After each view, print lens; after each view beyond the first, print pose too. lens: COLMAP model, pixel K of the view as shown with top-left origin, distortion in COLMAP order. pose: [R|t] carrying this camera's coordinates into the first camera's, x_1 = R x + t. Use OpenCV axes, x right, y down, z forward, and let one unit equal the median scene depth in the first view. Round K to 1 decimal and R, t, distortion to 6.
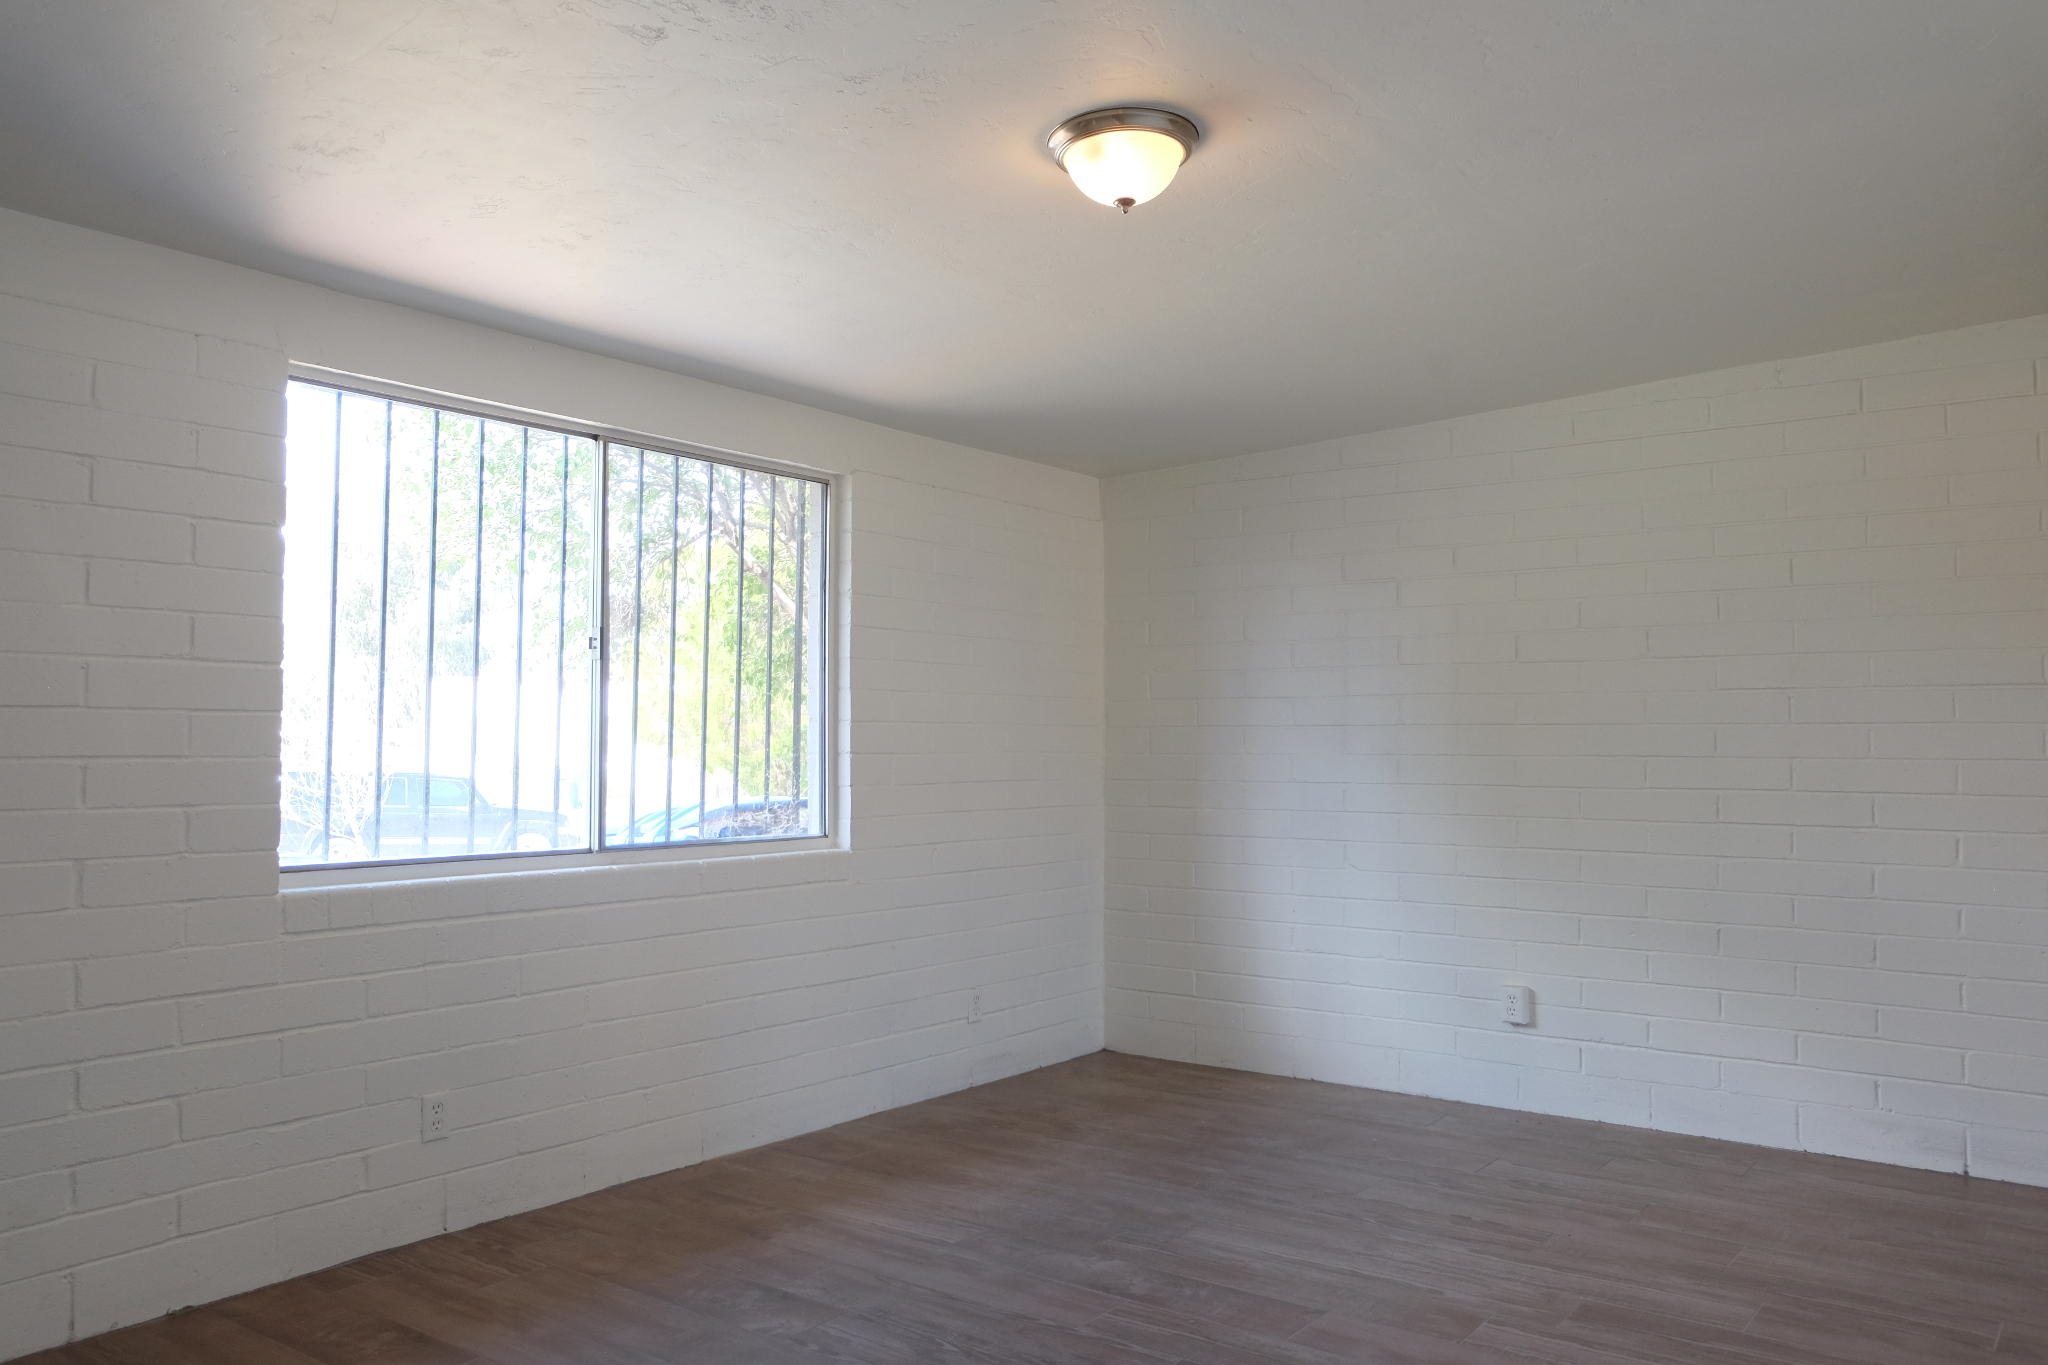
lens RADIAL K [[1503.0, 0, 1024.0], [0, 1503.0, 682.5], [0, 0, 1]] dist [-0.057642, 0.052666]
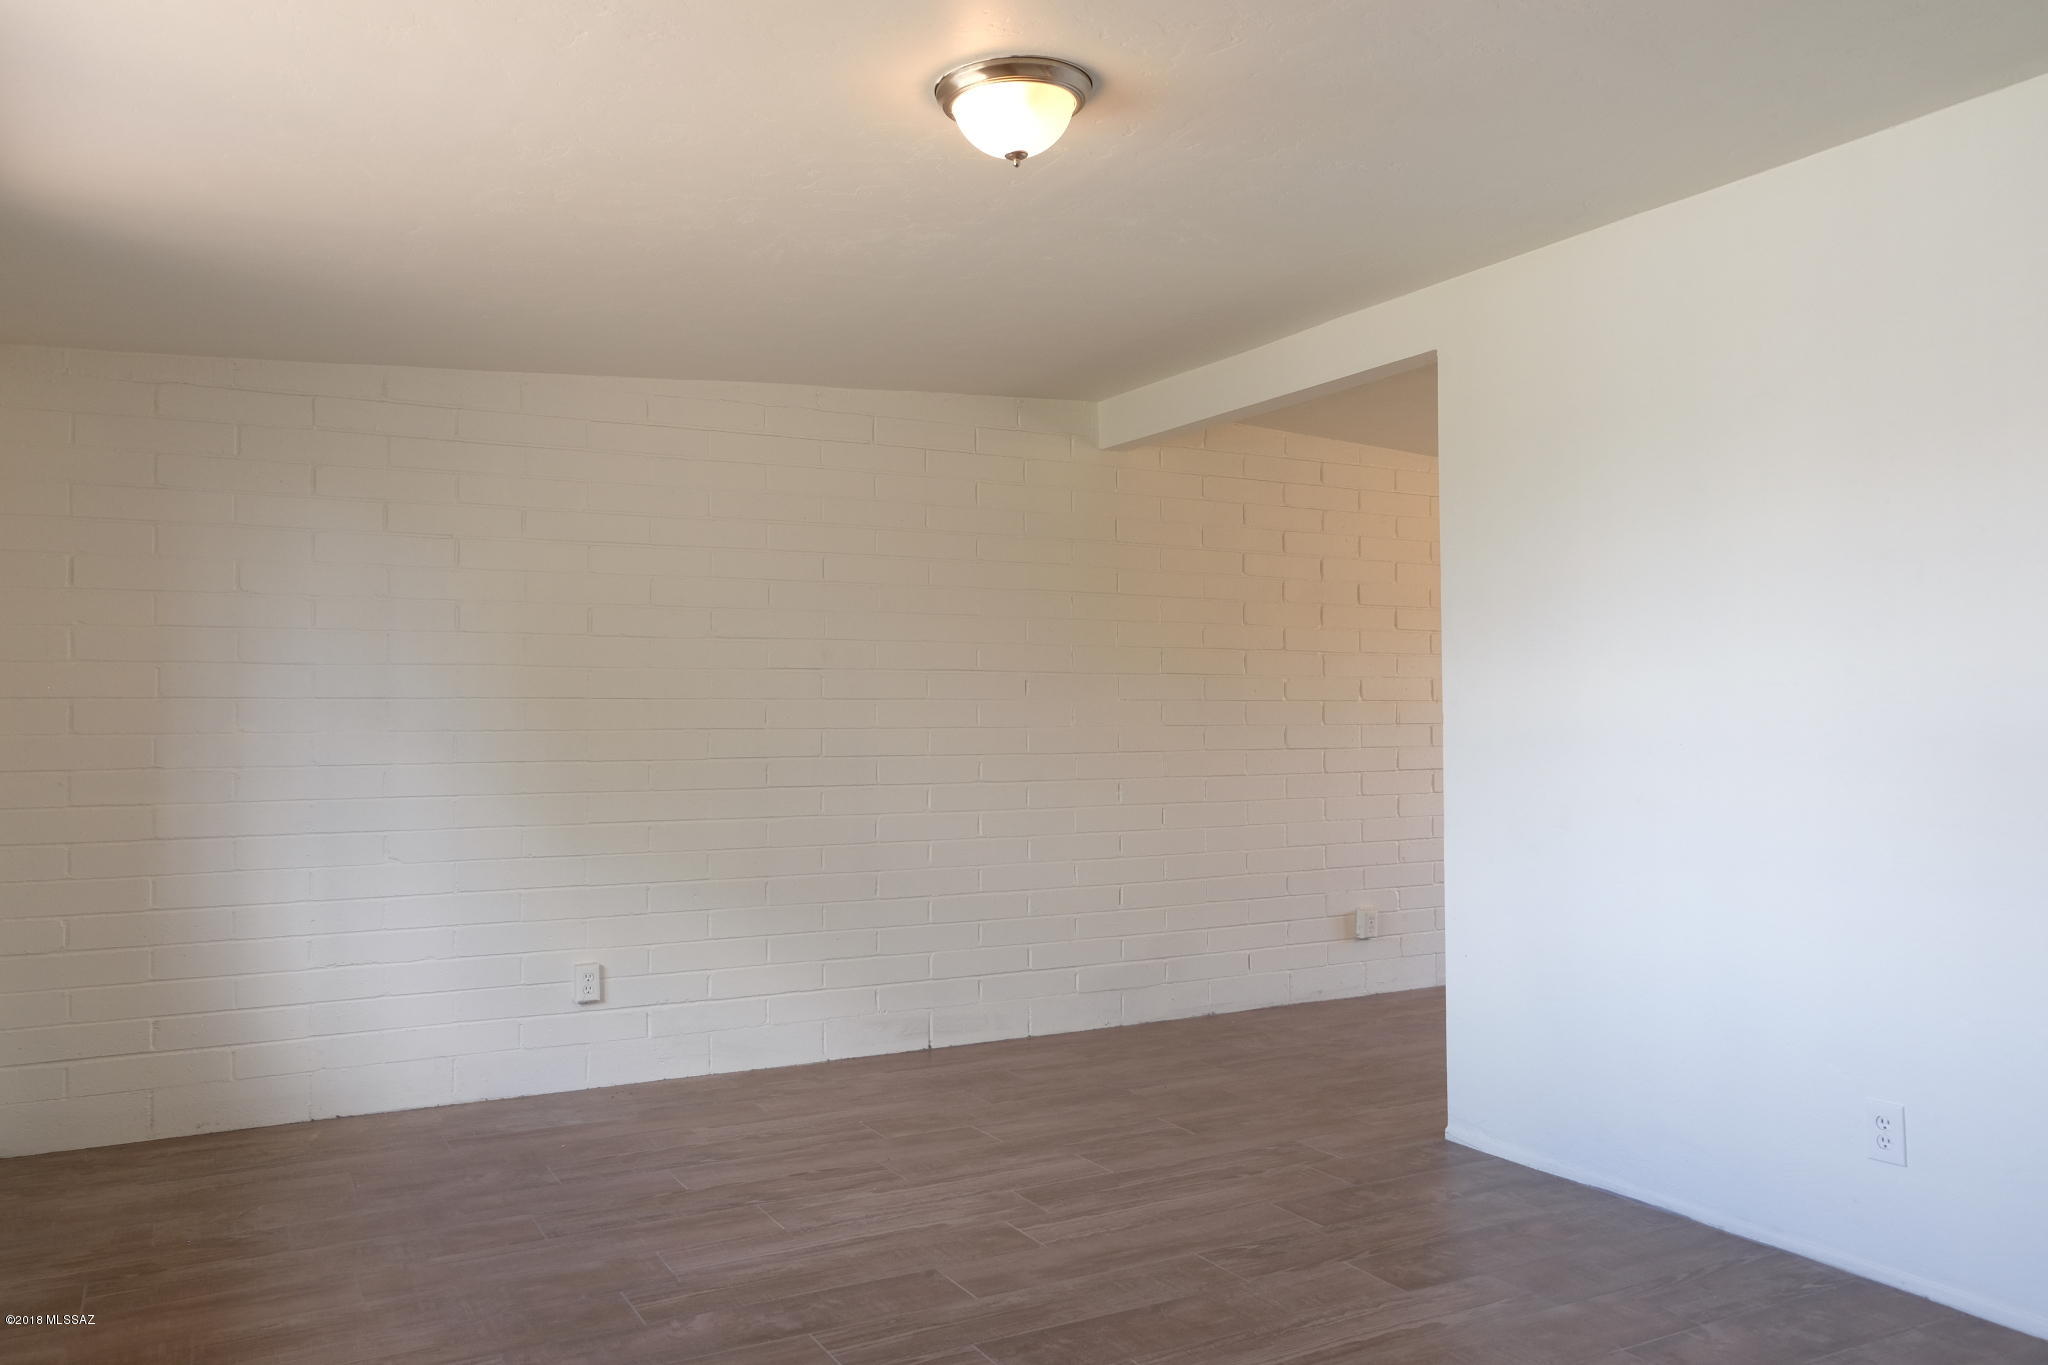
lens RADIAL K [[1503.0, 0, 1024.0], [0, 1503.0, 682.5], [0, 0, 1]] dist [-0.057642, 0.052666]
pose [[0.418911, 0.014477, 0.907912, -0.626315], [-0.029617, 0.999559, -0.002272, 0.015632], [-0.907544, -0.025938, 0.419155, 0.458804]]
